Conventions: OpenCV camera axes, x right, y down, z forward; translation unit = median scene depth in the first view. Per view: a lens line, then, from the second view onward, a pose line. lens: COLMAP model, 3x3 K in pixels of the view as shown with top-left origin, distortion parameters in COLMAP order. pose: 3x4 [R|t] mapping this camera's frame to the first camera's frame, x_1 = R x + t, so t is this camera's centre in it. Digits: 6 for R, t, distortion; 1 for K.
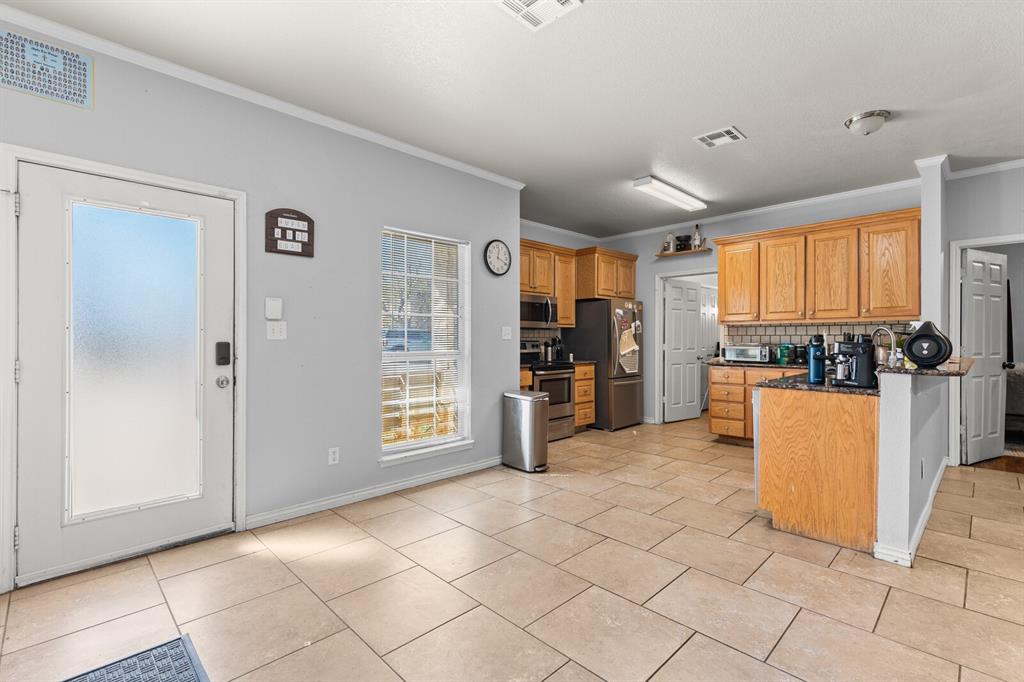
lens RADIAL K [[465.3, 0, 507.6], [0, 465.3, 337.7], [0, 0, 1]] dist [0.004882, -0.000855]
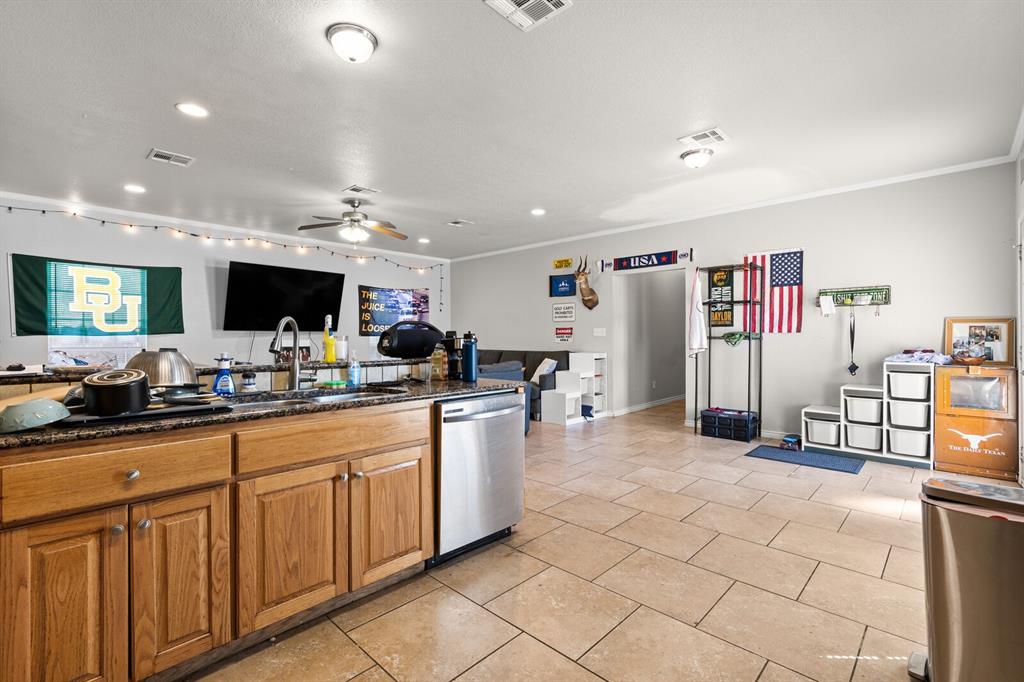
lens RADIAL K [[465.3, 0, 509.2], [0, 465.3, 336.8], [0, 0, 1]] dist [0.004882, -0.000855]
pose [[-0.999422, 0.003998, -0.033755, 0.396218], [0.003973, 0.999992, 0.000817, 0.003372], [0.033758, 0.000683, -0.999430, 1.270008]]
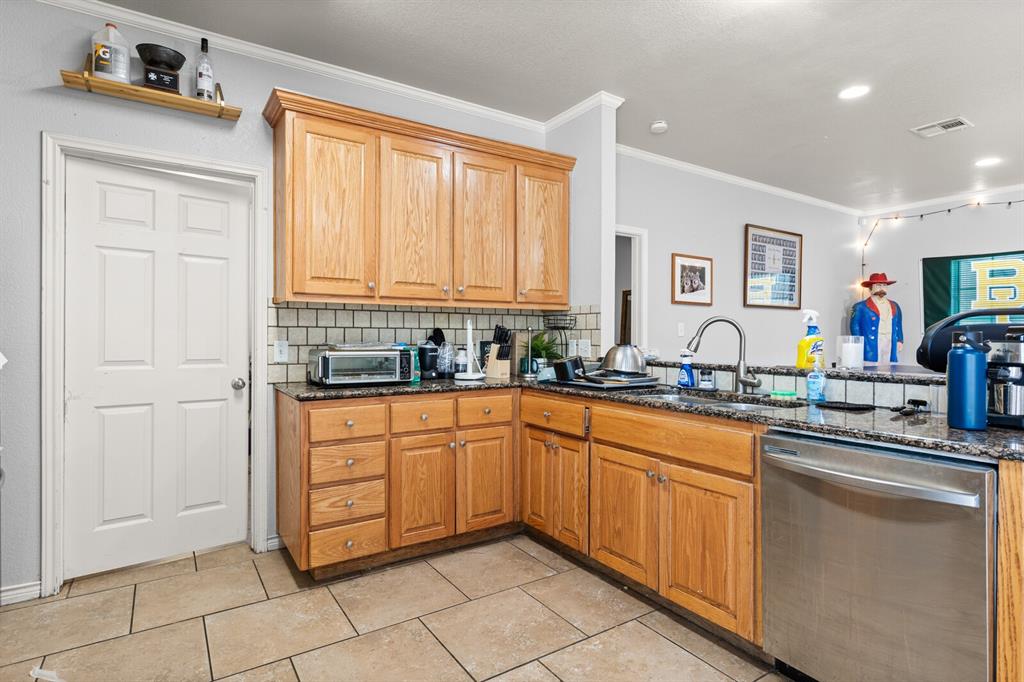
lens RADIAL K [[530.1, 0, 509.7], [0, 530.1, 340.1], [0, 0, 1]] dist [0.000782, -0.000297]
pose [[0.190989, -0.005743, 0.981575, 0.027015], [-0.005511, 0.999961, 0.006923, 0.003945], [-0.981577, -0.006732, 0.190950, 0.876661]]
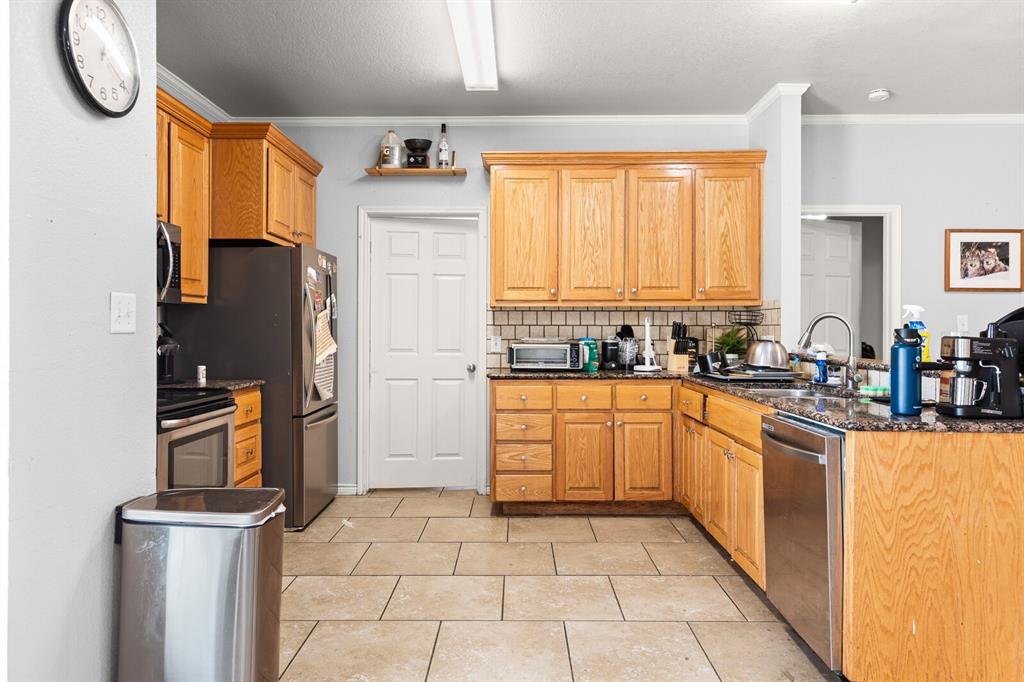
lens RADIAL K [[671.0, 0, 513.2], [0, 671.0, 331.0], [0, 0, 1]] dist [0.005548, 0.005111]
pose [[0.702233, 0.000936, 0.711947, -0.135286], [-0.003094, 0.999994, 0.001736, 0.001146], [-0.711941, -0.003422, 0.702231, 0.502297]]
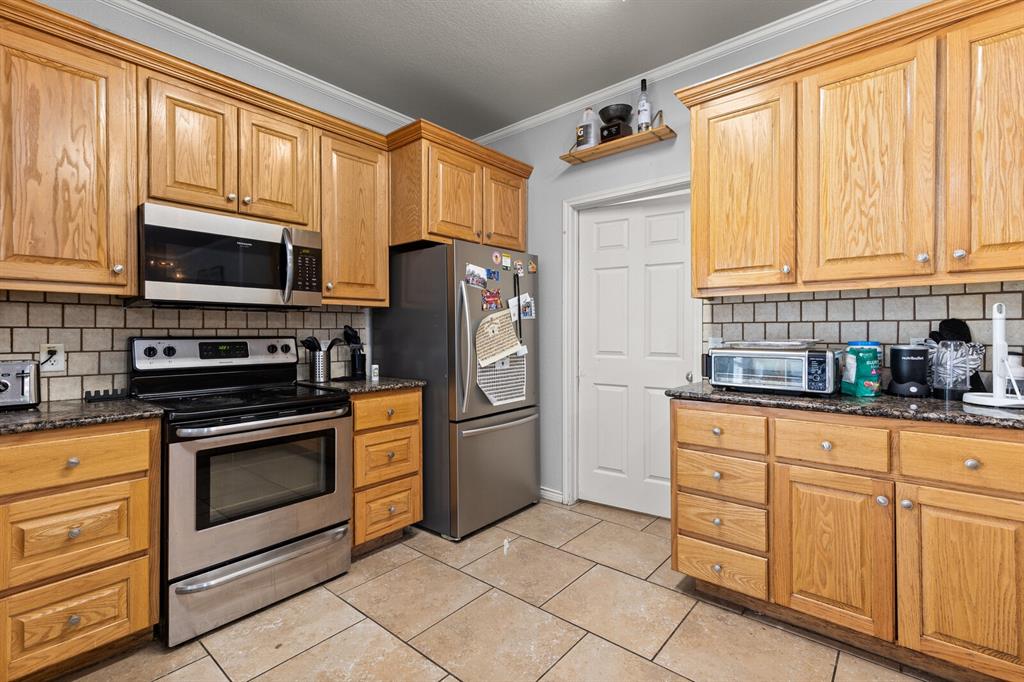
lens RADIAL K [[465.3, 0, 507.3], [0, 465.3, 332.9], [0, 0, 1]] dist [0.004882, -0.000855]
pose [[0.996149, -0.002945, 0.087623, 0.307528], [0.002615, 0.999989, 0.003877, 0.002849], [-0.087634, -0.003633, 0.996146, 0.734291]]
